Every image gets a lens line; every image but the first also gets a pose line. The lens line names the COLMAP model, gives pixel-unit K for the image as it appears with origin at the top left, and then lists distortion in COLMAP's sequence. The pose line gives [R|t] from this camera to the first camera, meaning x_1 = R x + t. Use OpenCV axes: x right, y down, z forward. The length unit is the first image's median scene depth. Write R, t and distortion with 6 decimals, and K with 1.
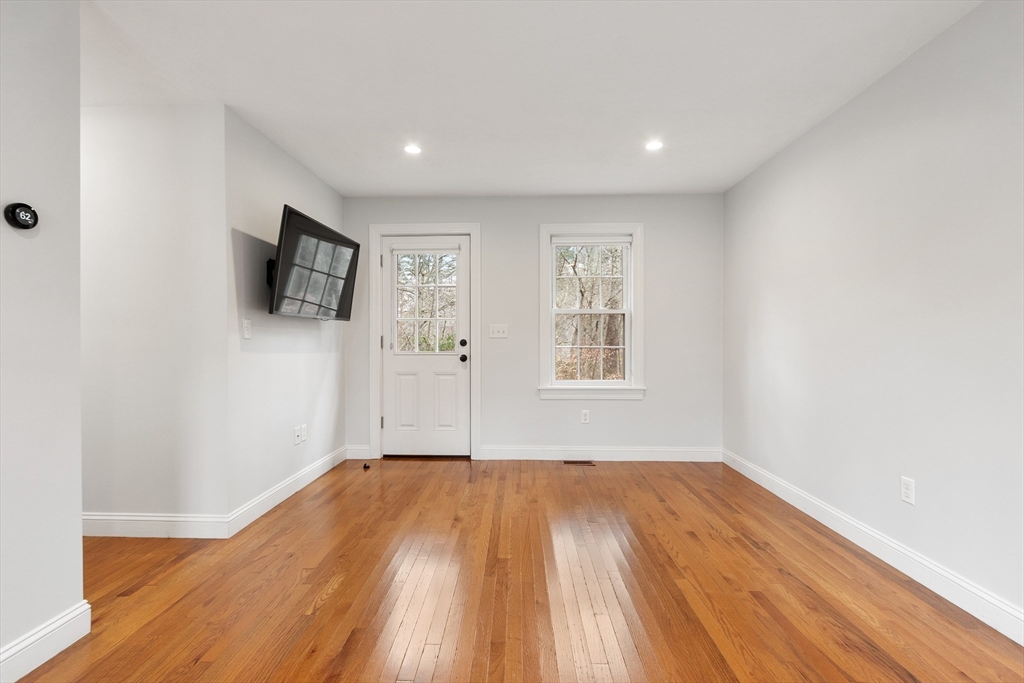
lens RADIAL K [[439.1, 0, 509.9], [0, 439.1, 340.2], [0, 0, 1]] dist [-0.002097, -0.000686]
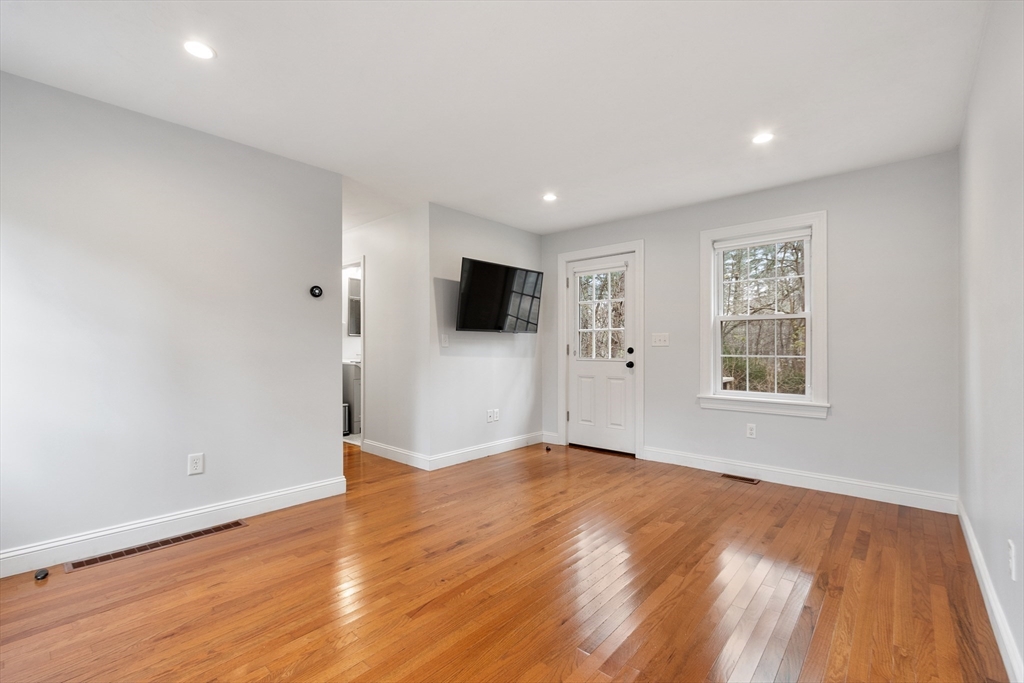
lens RADIAL K [[439.1, 0, 516.0], [0, 439.1, 346.2], [0, 0, 1]] dist [-0.002097, -0.000686]
pose [[0.777766, -0.000688, -0.628553, 0.386230], [-0.001166, 0.999996, -0.002536, -0.001907], [0.628553, 0.002705, 0.777762, -0.034704]]
